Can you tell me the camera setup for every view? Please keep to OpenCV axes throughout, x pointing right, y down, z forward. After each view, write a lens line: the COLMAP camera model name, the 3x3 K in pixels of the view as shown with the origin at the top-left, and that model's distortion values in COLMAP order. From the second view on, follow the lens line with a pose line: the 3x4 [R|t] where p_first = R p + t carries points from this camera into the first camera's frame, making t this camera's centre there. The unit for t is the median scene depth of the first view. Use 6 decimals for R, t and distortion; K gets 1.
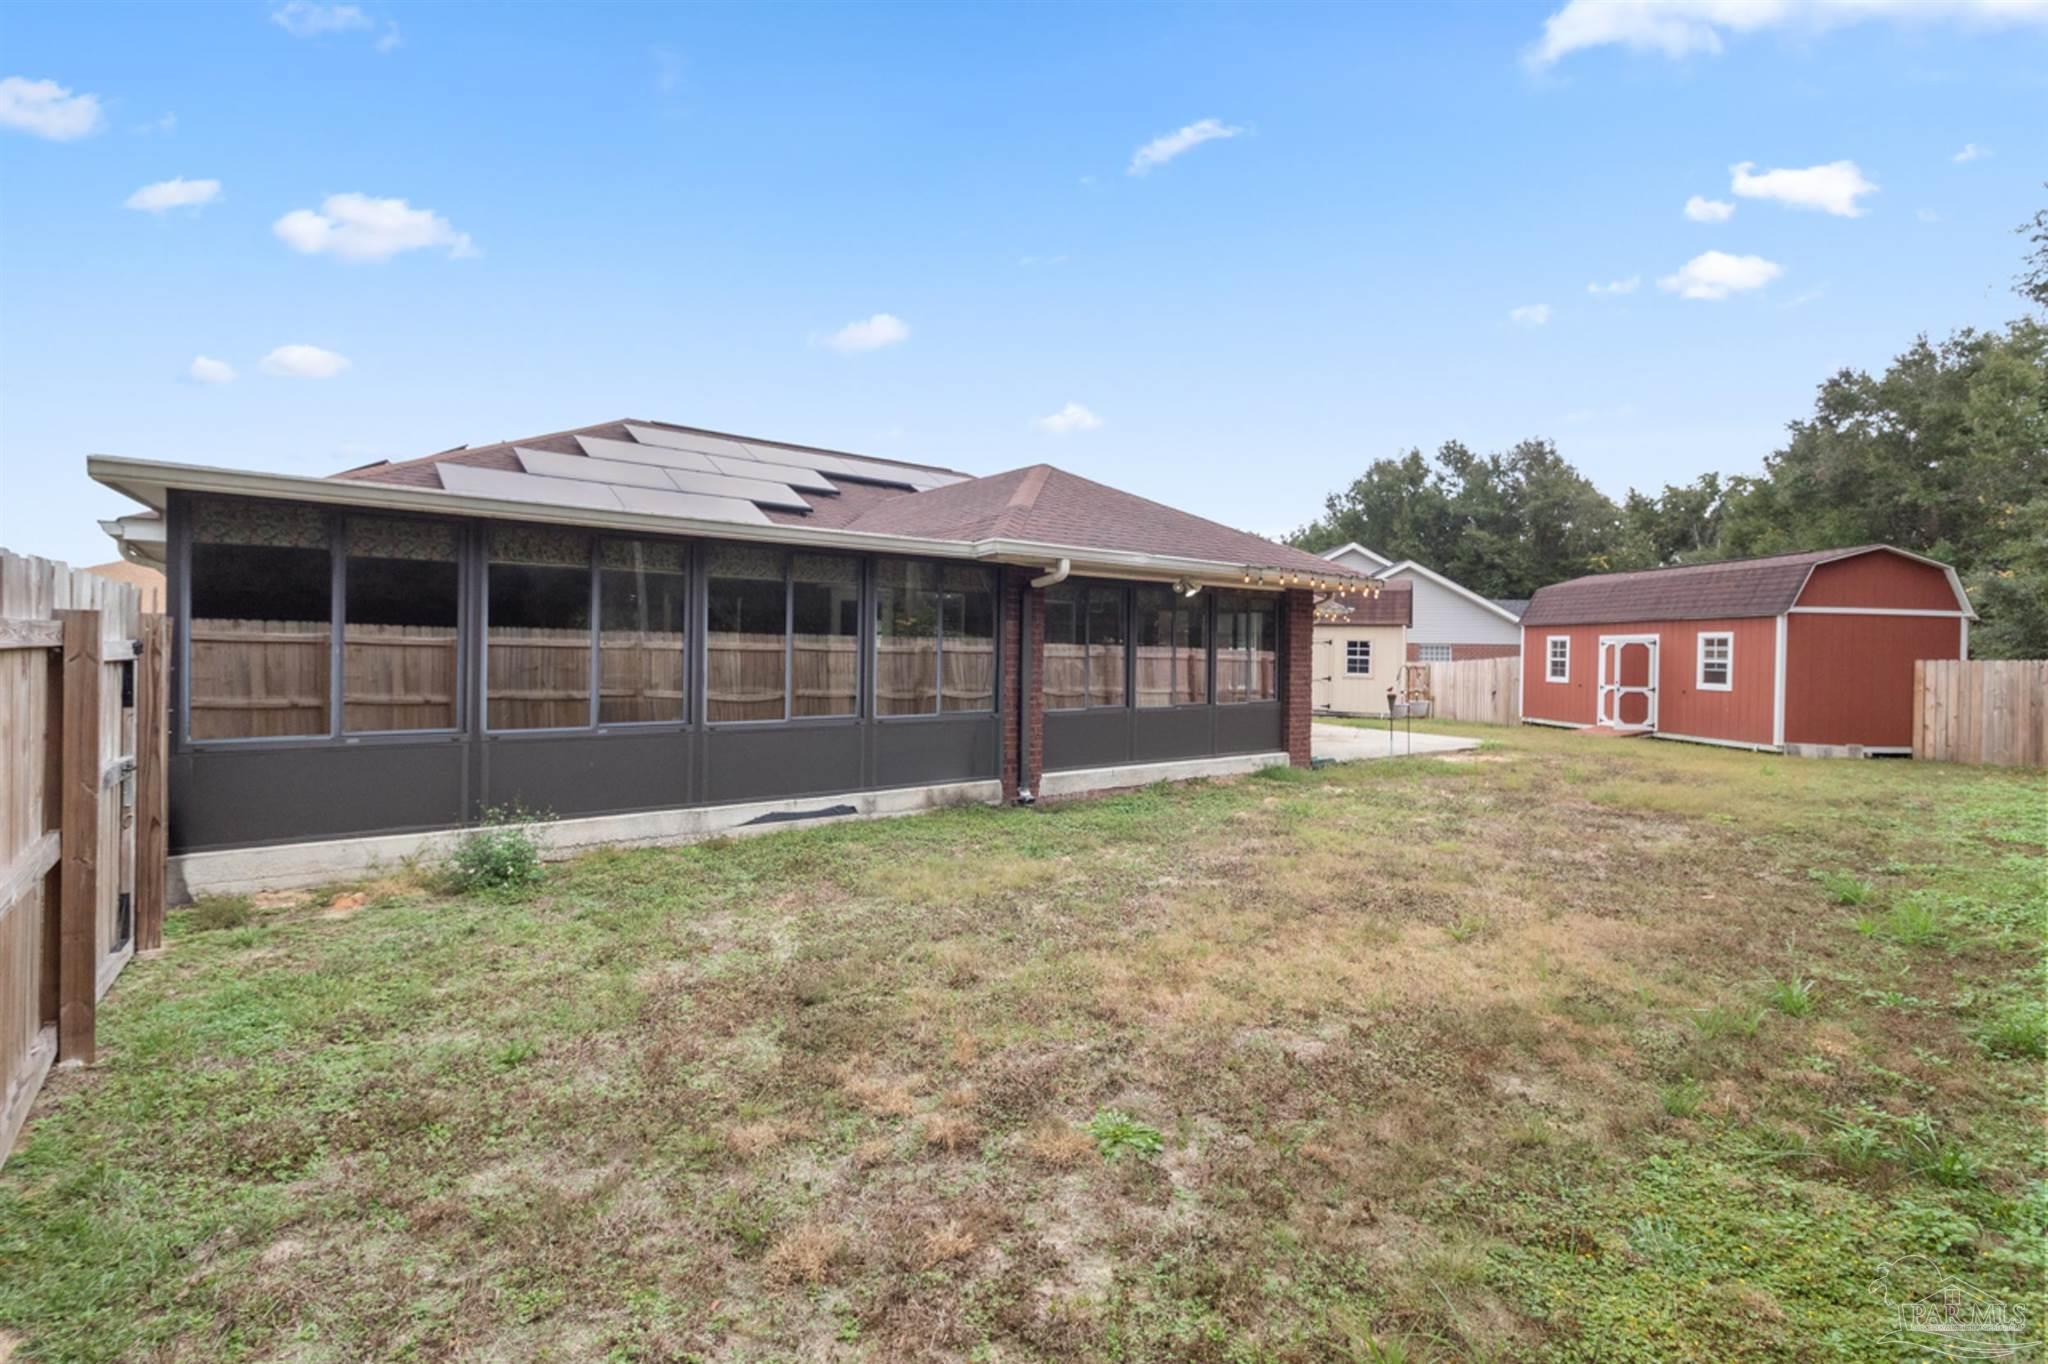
lens RADIAL K [[965.0, 0, 1028.0], [0, 965.0, 657.5], [0, 0, 1]] dist [0.000386, -0.000023]
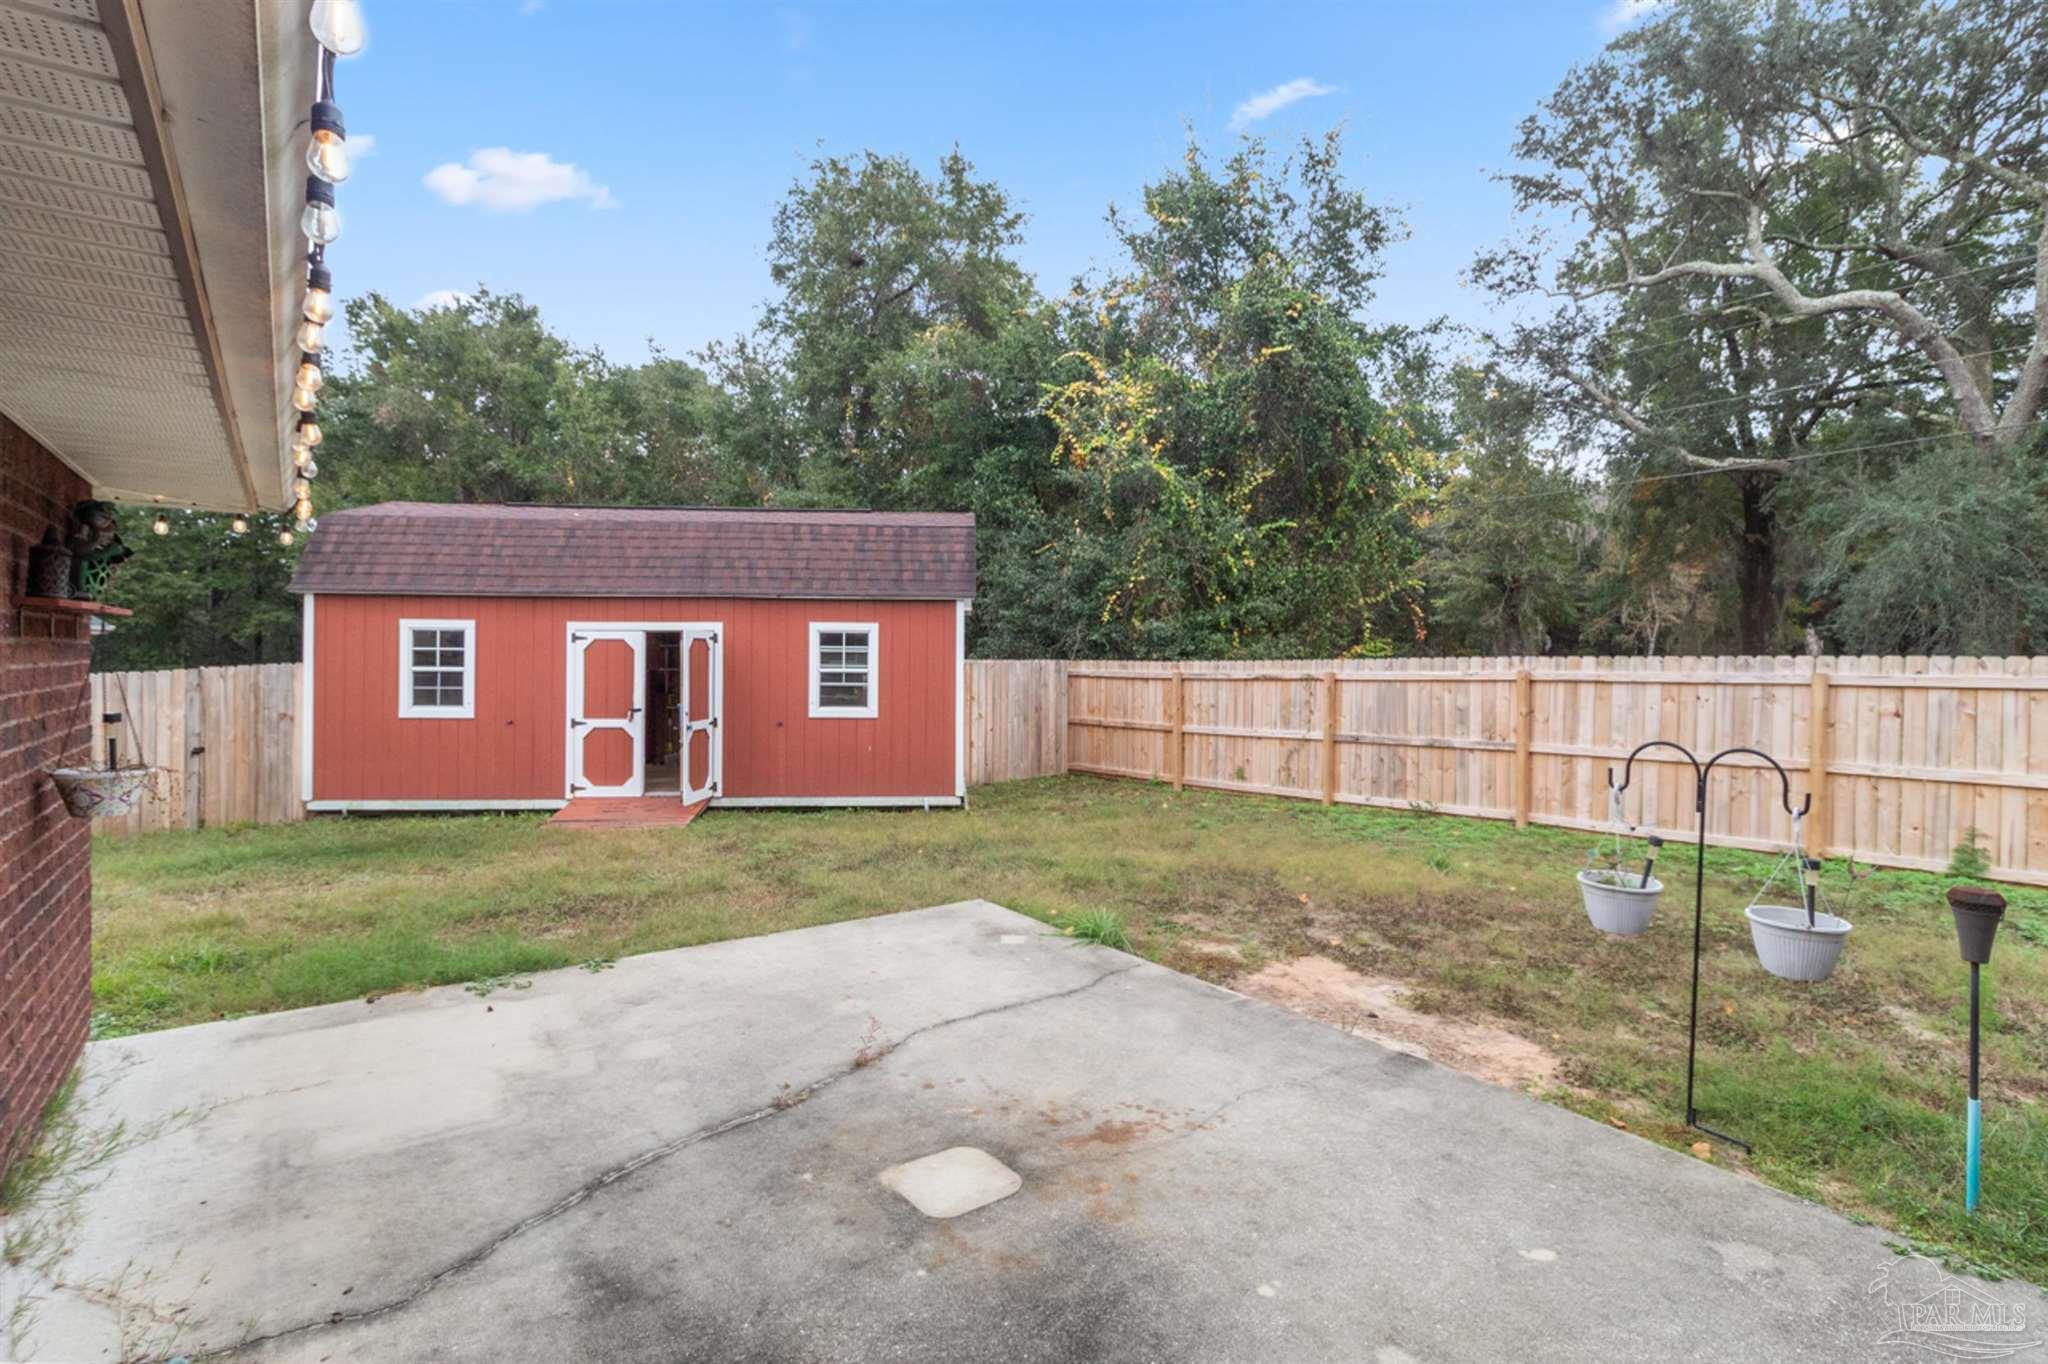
lens RADIAL K [[965.0, 0, 1028.0], [0, 965.0, 657.5], [0, 0, 1]] dist [0.000386, -0.000023]
pose [[0.033026, -0.002160, 0.999452, 0.100847], [0.002855, 0.999994, 0.002067, -0.004590], [-0.999450, 0.002785, 0.033032, 0.809283]]
